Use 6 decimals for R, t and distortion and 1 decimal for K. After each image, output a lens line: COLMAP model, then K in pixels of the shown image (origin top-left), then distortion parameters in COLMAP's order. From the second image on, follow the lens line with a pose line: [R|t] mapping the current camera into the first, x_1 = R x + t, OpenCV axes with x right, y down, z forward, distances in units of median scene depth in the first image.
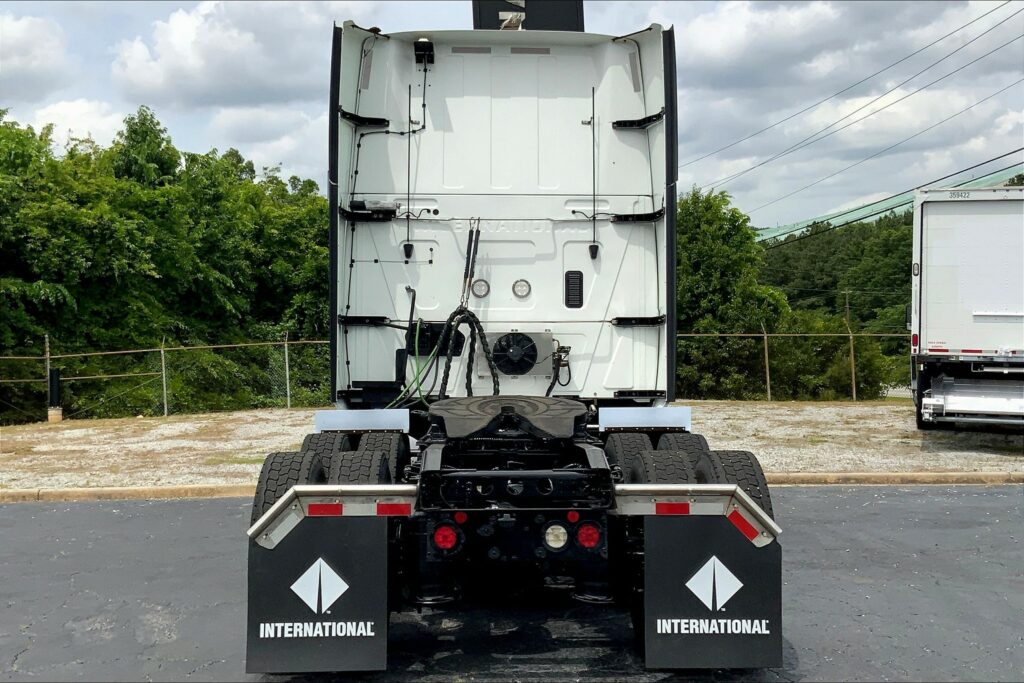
lens RADIAL K [[1177.8, 0, 502.8], [0, 1177.8, 334.0], [0, 0, 1]] dist [0.051845, 0.000000]
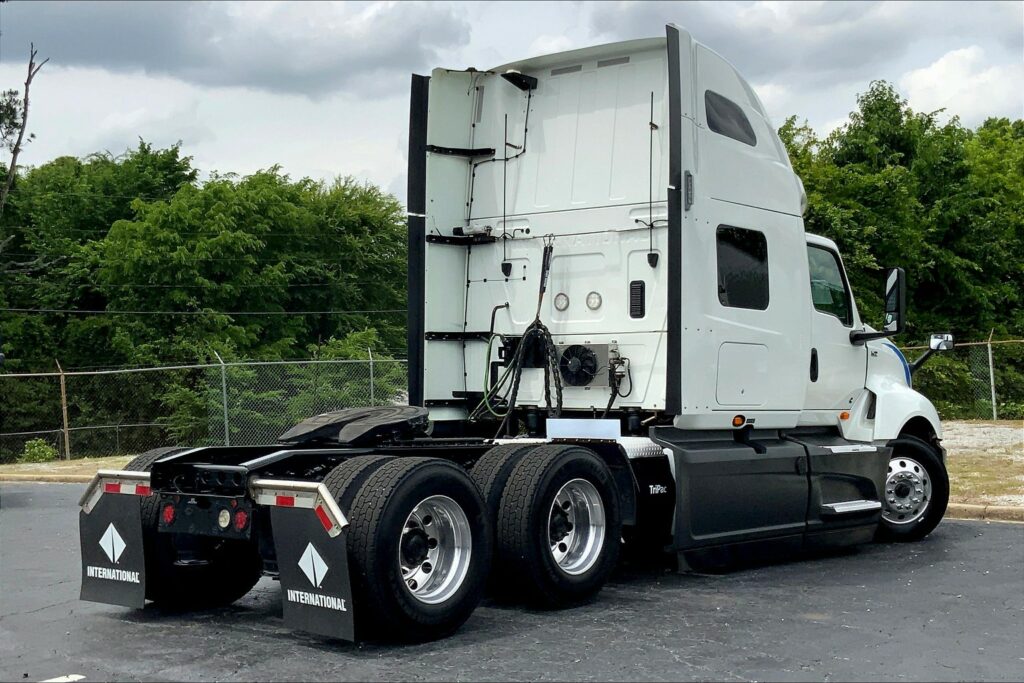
lens RADIAL K [[1400.9, 0, 486.0], [0, 1400.9, 311.5], [0, 0, 1]] dist [0.008253, 0.000000]
pose [[0.749588, -0.033572, -0.661053, 0.736885], [0.025295, 0.999436, -0.022075, -0.005067], [0.661422, -0.000174, 0.750014, 0.038098]]
